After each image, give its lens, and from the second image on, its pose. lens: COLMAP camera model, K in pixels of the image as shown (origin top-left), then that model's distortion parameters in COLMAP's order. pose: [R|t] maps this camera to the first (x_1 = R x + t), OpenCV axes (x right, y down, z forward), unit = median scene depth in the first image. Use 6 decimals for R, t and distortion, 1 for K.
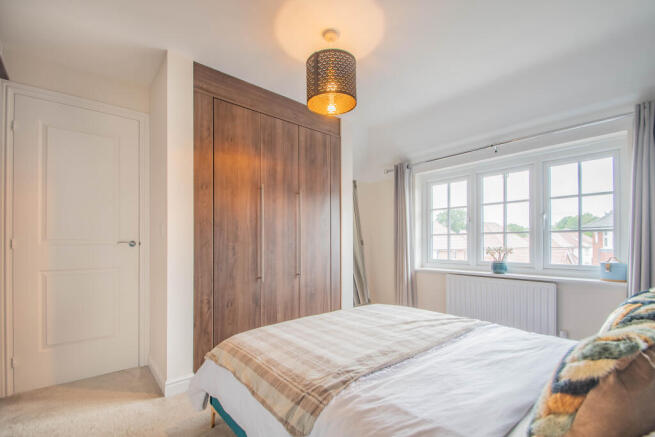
lens RADIAL K [[290.3, 0, 327.4], [0, 290.3, 242.2], [0, 0, 1]] dist [-0.000612, -0.000038]
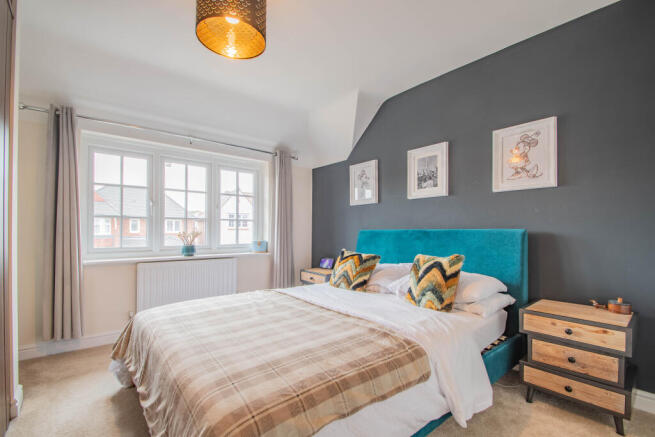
lens RADIAL K [[292.1, 0, 308.8], [0, 292.1, 231.3], [0, 0, 1]] dist [-0.000088, -0.000043]
pose [[0.042342, -0.001515, 0.999102, -0.492279], [-0.007396, 0.999971, 0.001830, 0.010421], [-0.999076, -0.007467, 0.042330, 0.515298]]
